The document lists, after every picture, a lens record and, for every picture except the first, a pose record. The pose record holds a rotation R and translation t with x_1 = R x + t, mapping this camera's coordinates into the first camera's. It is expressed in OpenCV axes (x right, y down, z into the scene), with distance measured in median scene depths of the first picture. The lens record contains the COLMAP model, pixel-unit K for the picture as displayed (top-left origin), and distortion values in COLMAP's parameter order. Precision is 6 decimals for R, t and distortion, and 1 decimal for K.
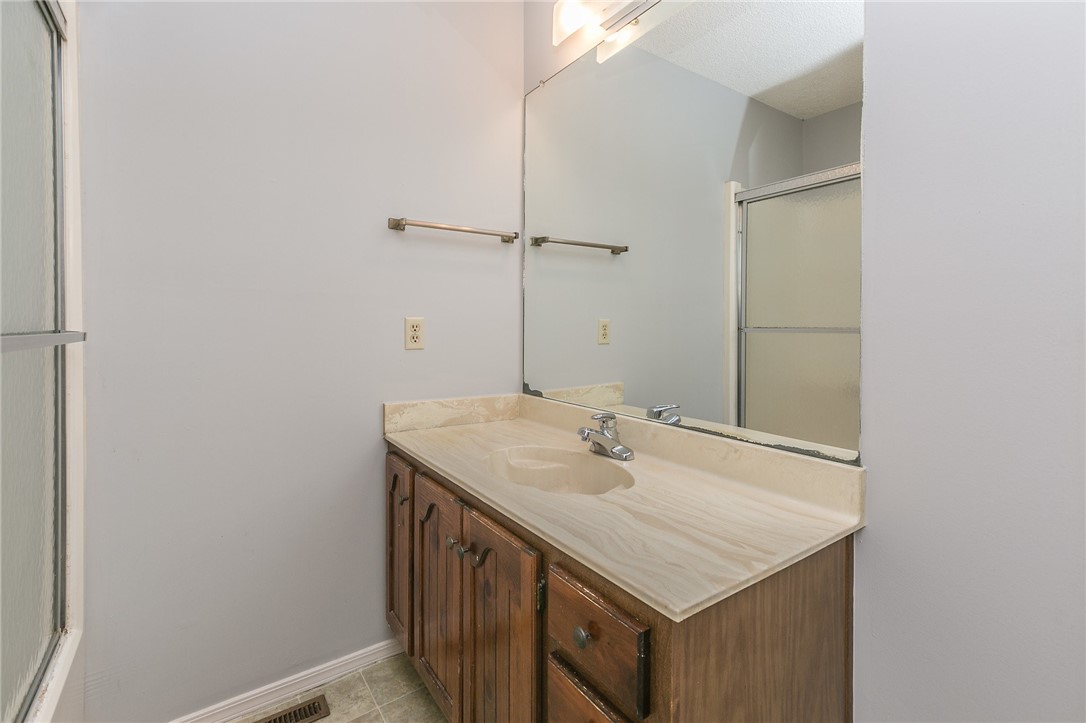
lens RADIAL K [[489.3, 0, 542.8], [0, 489.3, 323.5], [0, 0, 1]] dist [0.011325, -0.000251]
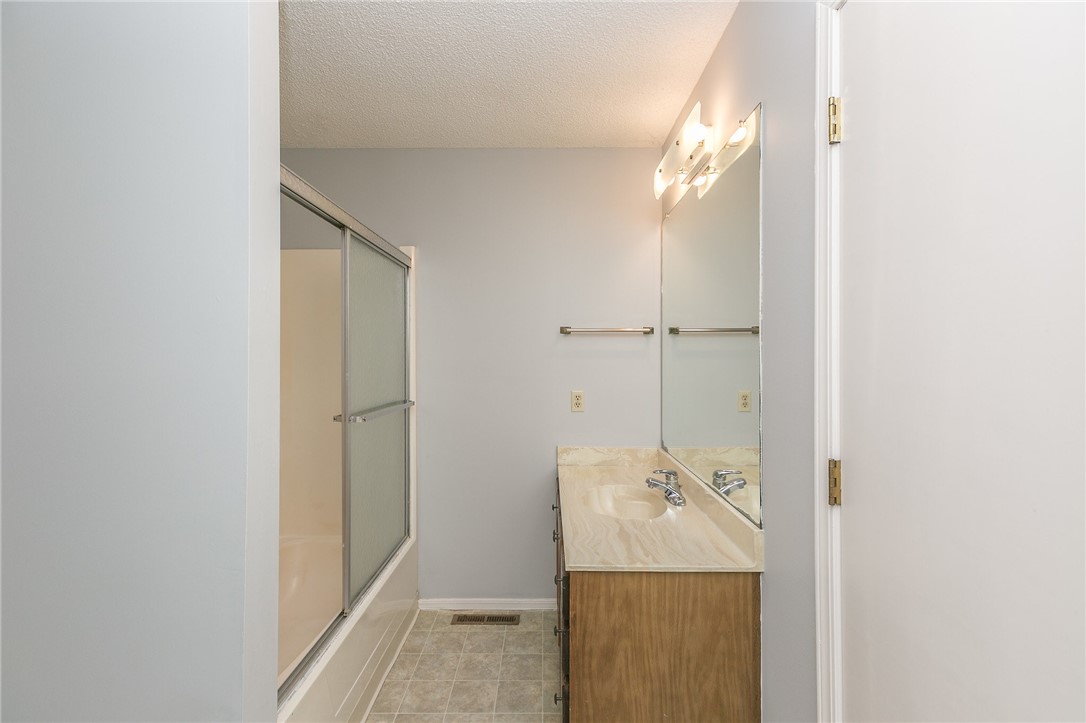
lens RADIAL K [[485.1, 0, 540.8], [0, 485.1, 353.6], [0, 0, 1]] dist [0.011897, -0.000909]
pose [[0.810484, -0.013339, -0.585608, 0.640982], [0.007505, 0.999895, -0.012389, -0.133299], [0.585712, 0.005646, 0.810500, -0.339463]]
